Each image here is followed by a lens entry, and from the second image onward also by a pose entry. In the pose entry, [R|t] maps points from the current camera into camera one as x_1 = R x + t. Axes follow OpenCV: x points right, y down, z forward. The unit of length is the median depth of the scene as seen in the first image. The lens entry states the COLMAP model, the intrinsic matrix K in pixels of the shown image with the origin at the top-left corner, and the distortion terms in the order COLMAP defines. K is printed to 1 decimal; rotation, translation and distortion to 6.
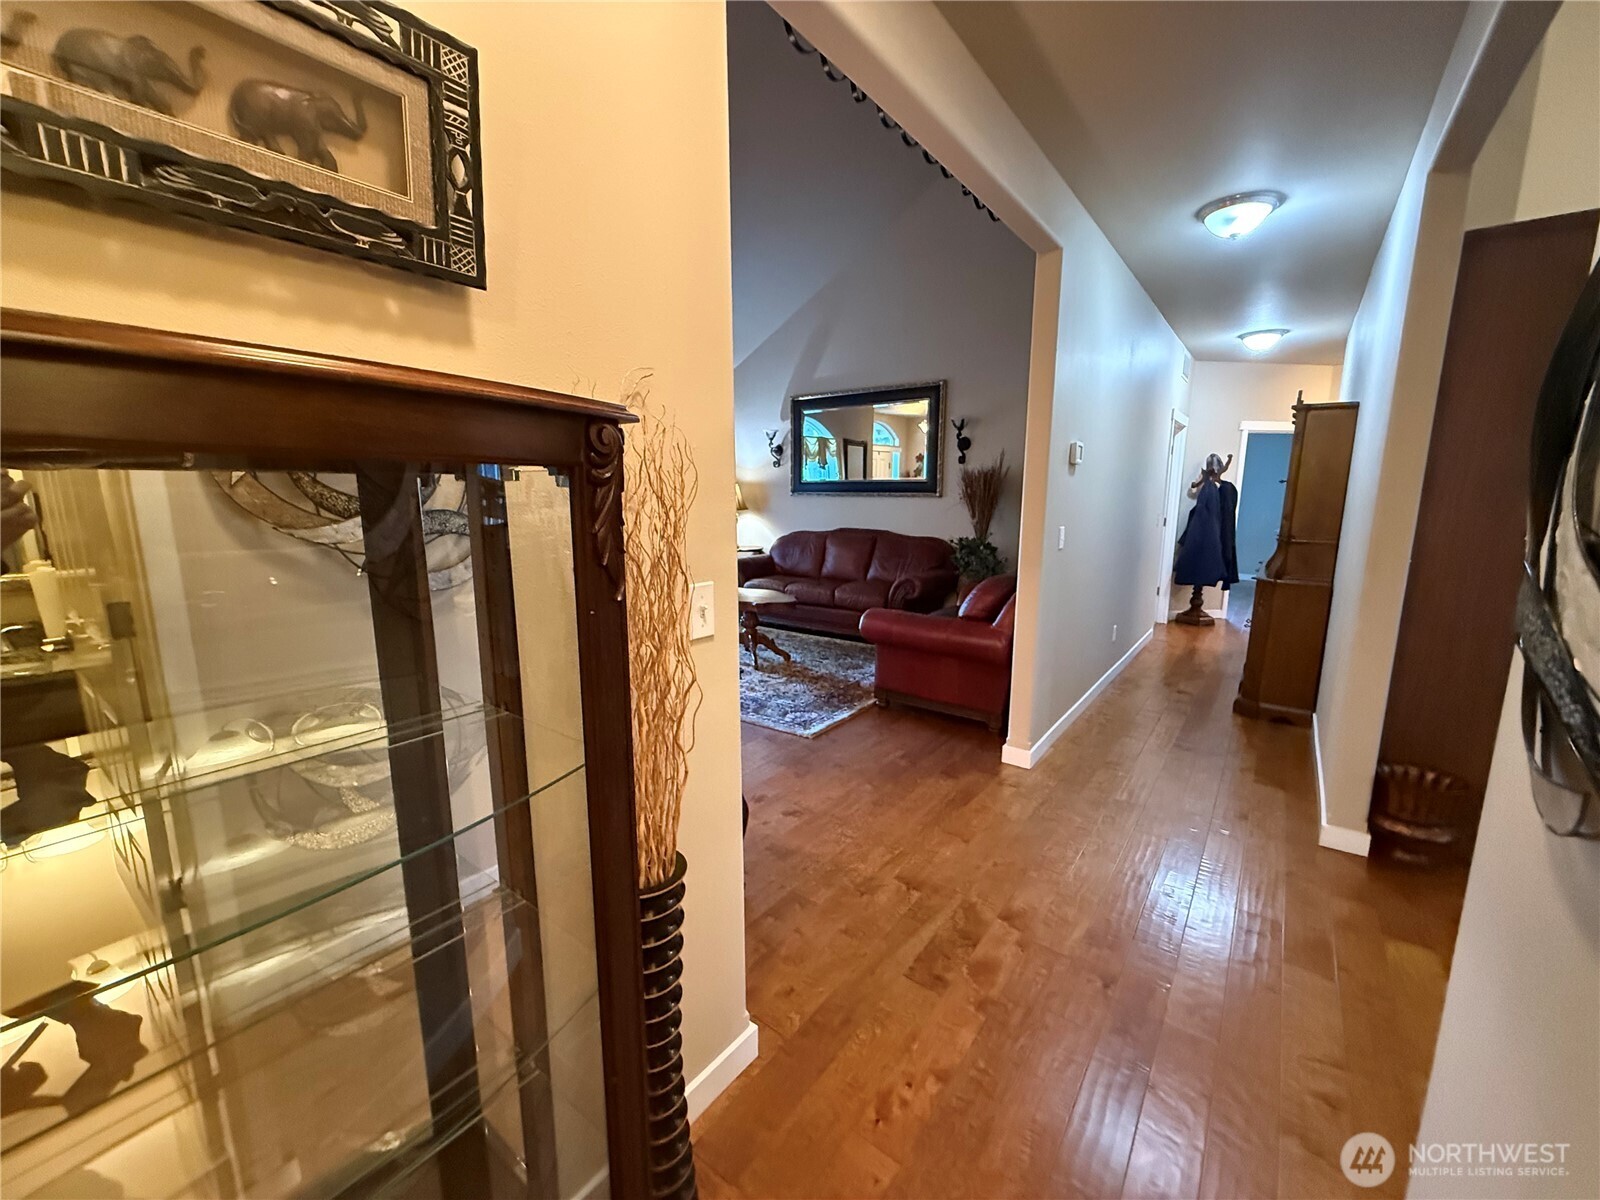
lens RADIAL K [[635.3, 0, 798.8], [0, 635.3, 599.6], [0, 0, 1]] dist [-0.003159, 0.001117]
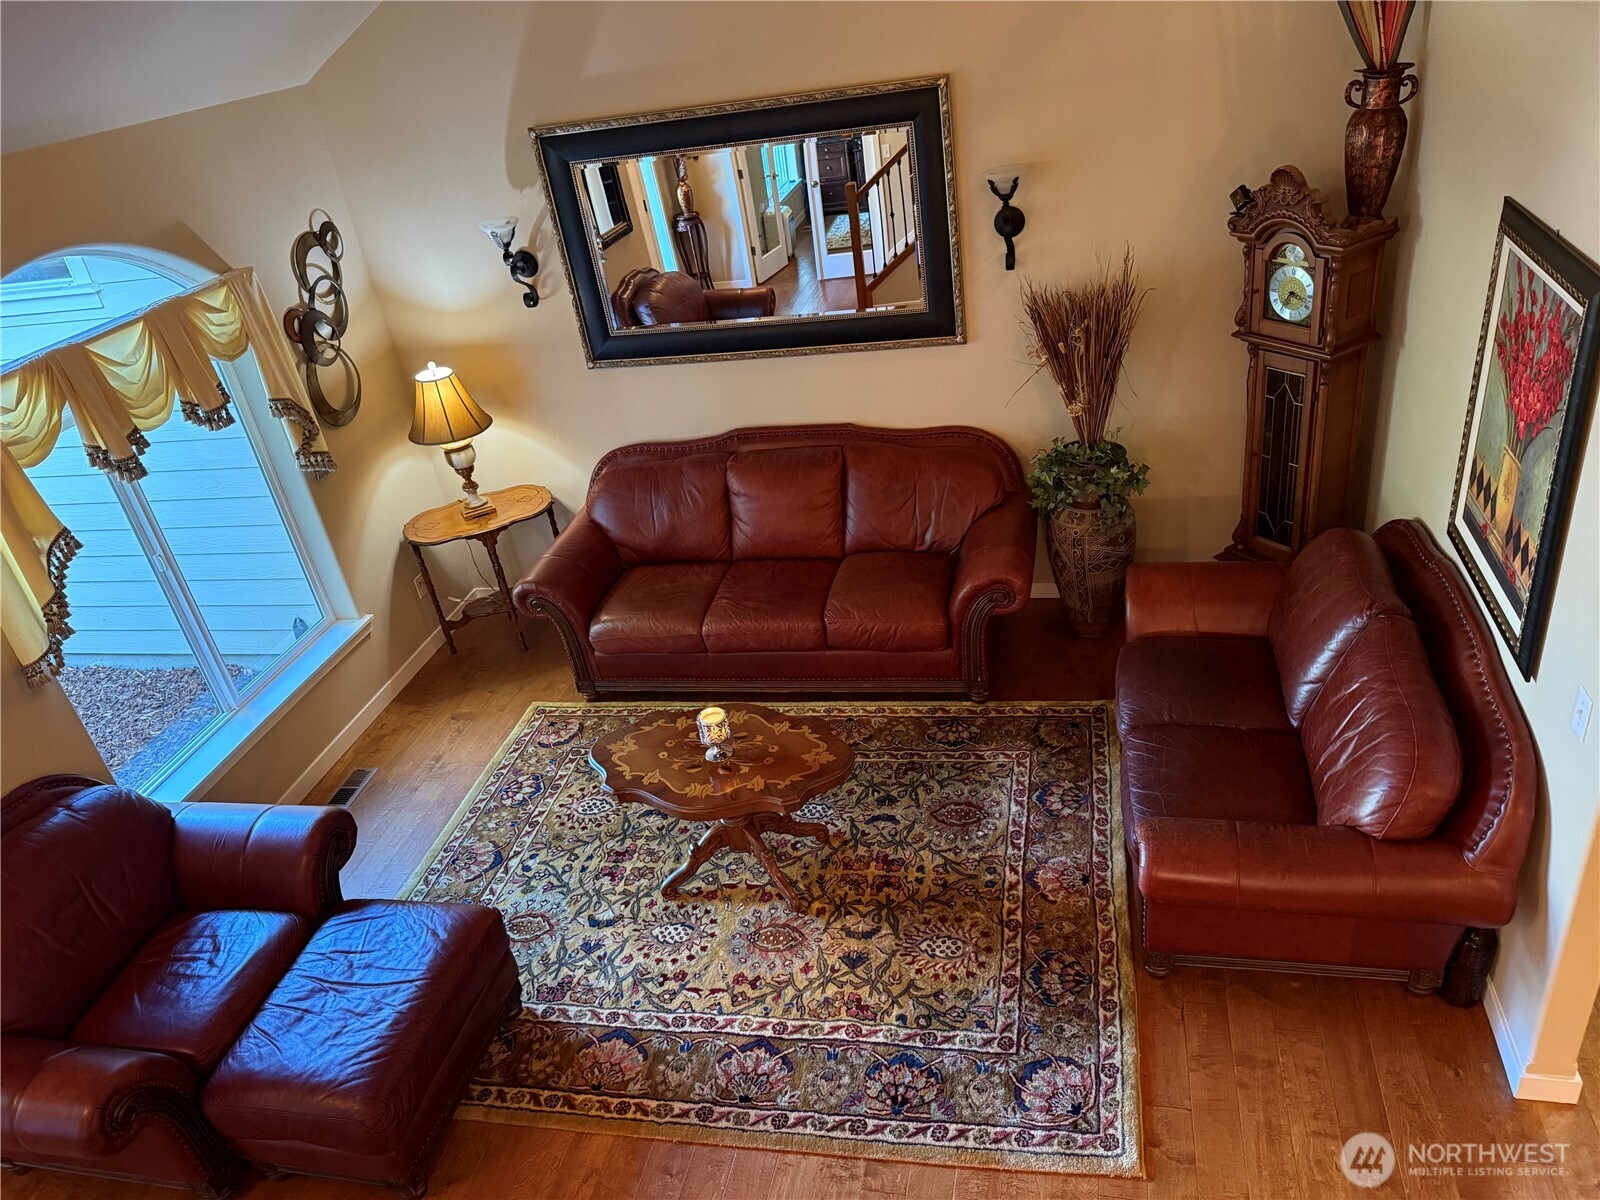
lens RADIAL K [[1118.4, 0, 802.3], [0, 1118.4, 591.3], [0, 0, 1]] dist [0.059087, -0.069925]
pose [[0.898566, -0.318939, 0.301425, -0.198008], [0.209812, 0.915511, 0.343246, -0.317341], [-0.385432, -0.245187, 0.889565, 0.291221]]
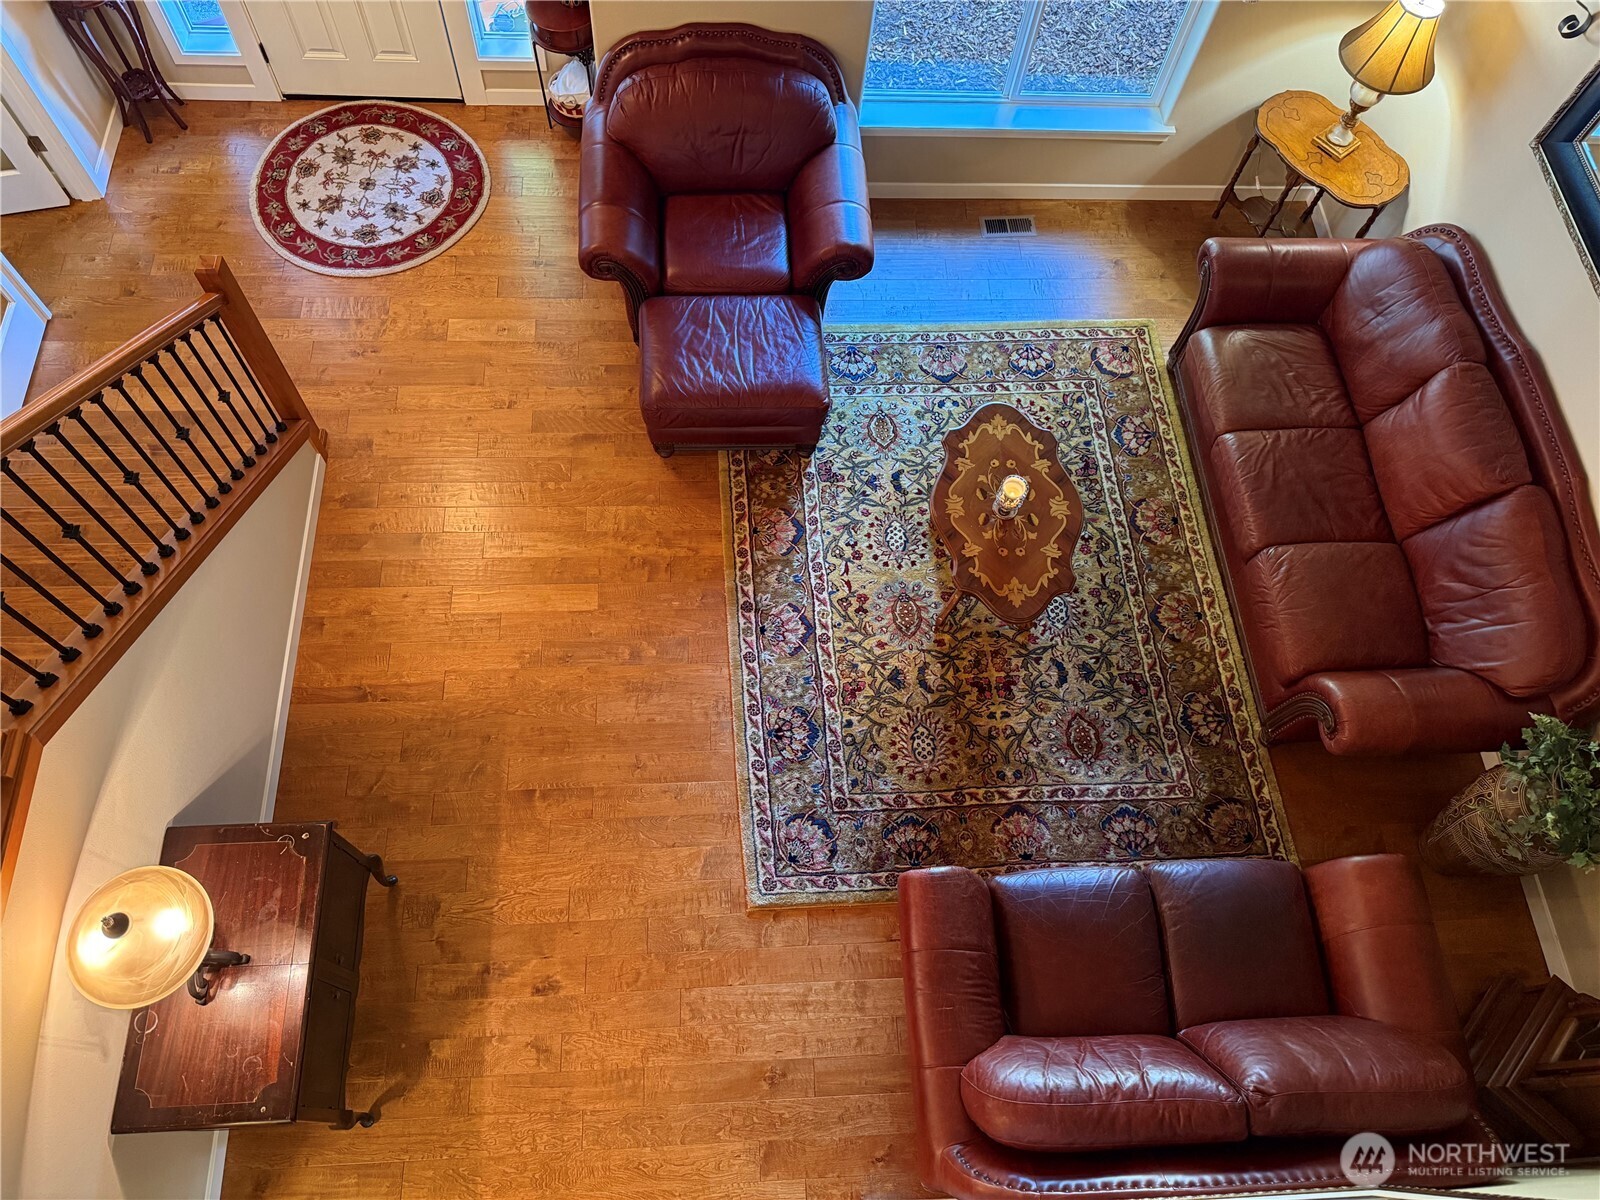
lens RADIAL K [[1118.4, 0, 801.4], [0, 1118.4, 590.5], [0, 0, 1]] dist [0.059087, -0.069925]
pose [[0.640693, 0.703664, -0.307197, 0.112193], [-0.169097, 0.519595, 0.837512, -0.584300], [0.748945, -0.484642, 0.451889, 0.420728]]
